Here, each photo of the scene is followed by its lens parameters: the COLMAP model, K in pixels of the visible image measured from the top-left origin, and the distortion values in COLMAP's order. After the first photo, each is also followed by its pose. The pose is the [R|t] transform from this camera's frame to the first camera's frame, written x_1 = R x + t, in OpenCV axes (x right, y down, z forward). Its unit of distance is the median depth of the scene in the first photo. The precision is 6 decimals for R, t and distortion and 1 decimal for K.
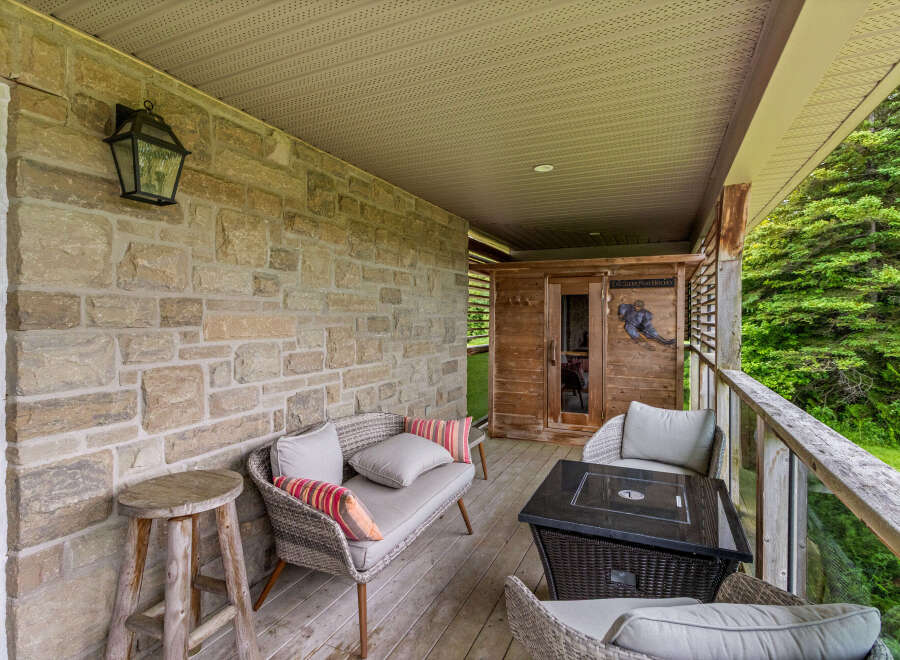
lens RADIAL K [[465.8, 0, 447.6], [0, 465.8, 315.1], [0, 0, 1]] dist [0.001110, 0.000454]
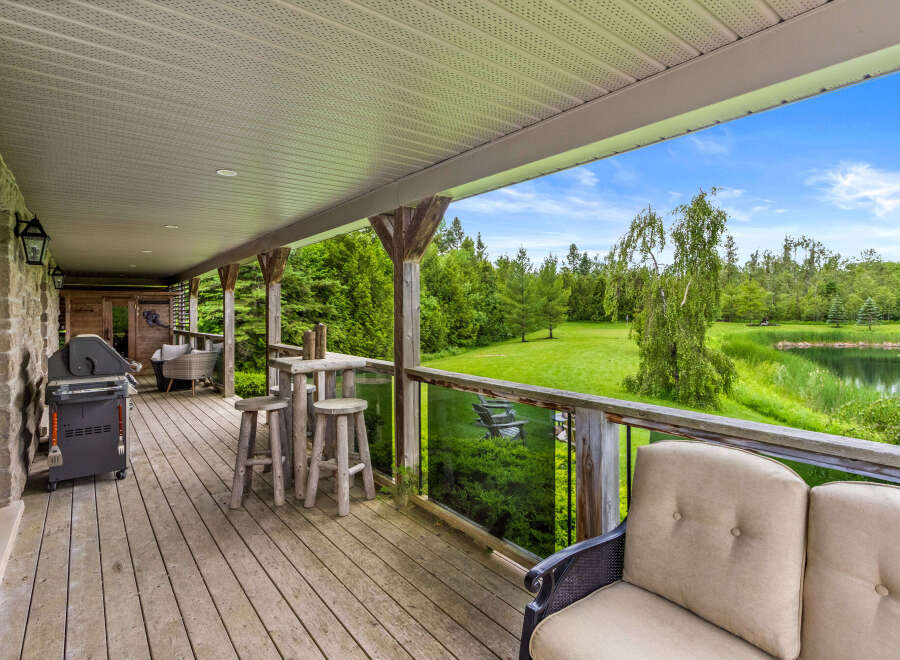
lens RADIAL K [[465.8, 0, 447.6], [0, 465.8, 315.1], [0, 0, 1]] dist [0.001110, 0.000454]
pose [[0.463009, -0.014867, 0.886229, -0.890522], [0.010586, 0.999881, 0.011243, -0.012973], [-0.886290, 0.004176, 0.463111, -1.270023]]
